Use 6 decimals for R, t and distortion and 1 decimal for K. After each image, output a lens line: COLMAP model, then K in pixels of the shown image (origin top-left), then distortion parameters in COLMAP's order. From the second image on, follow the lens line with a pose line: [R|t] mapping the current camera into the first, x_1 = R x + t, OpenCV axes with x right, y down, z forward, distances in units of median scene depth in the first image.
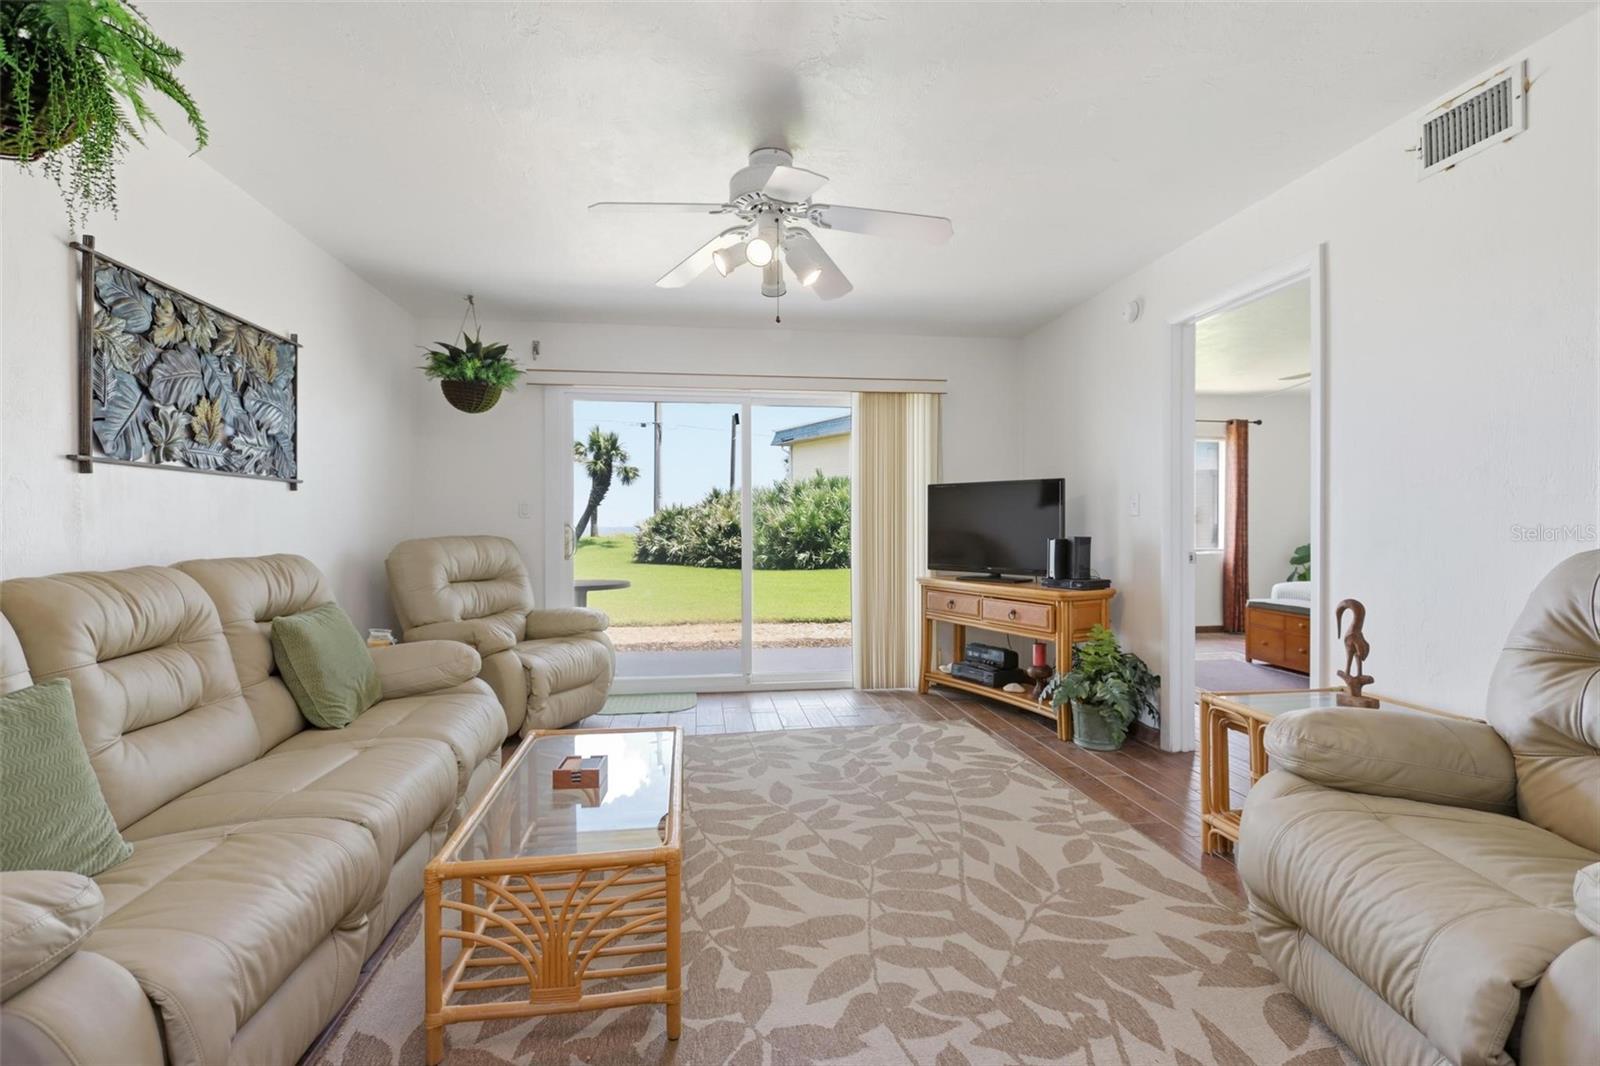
lens RADIAL K [[699.0, 0, 769.2], [0, 699.0, 519.1], [0, 0, 1]] dist [-0.003660, 0.000000]
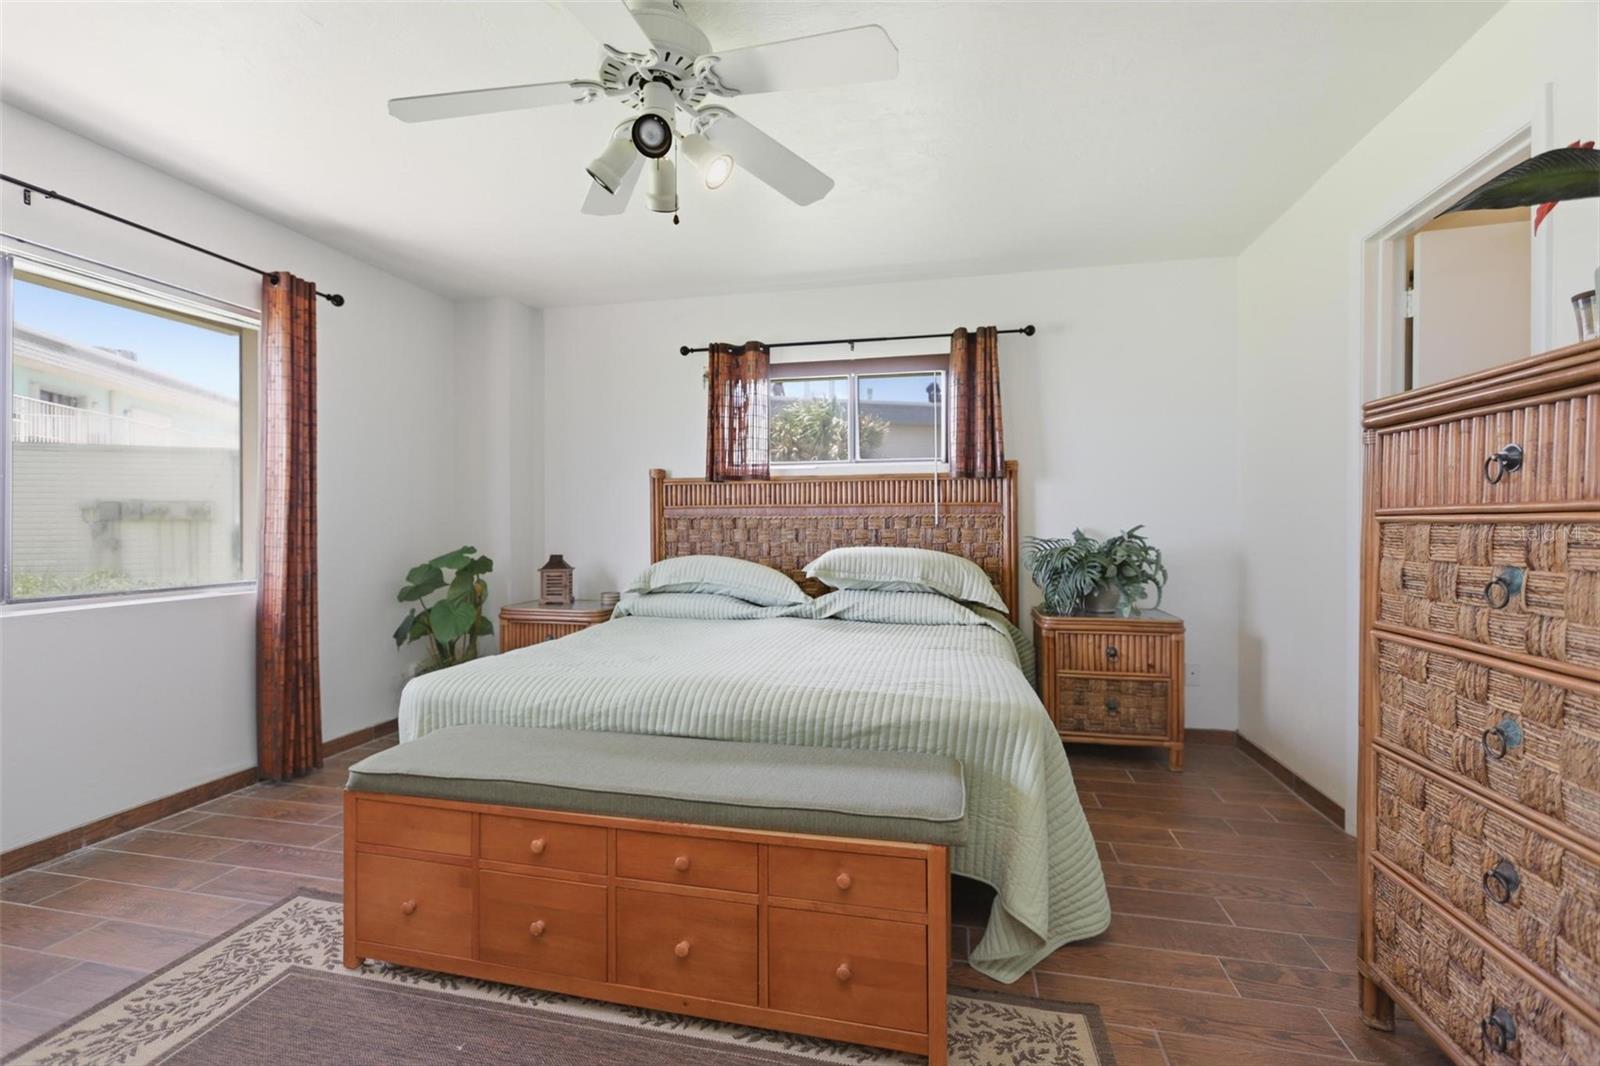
lens RADIAL K [[699.0, 0, 806.1], [0, 699.0, 535.2], [0, 0, 1]] dist [-0.003660, 0.000000]
pose [[0.318955, -0.010257, 0.947714, 0.366969], [0.002544, 0.999947, 0.009966, 0.011962], [-0.947766, -0.000768, 0.318964, 0.566011]]
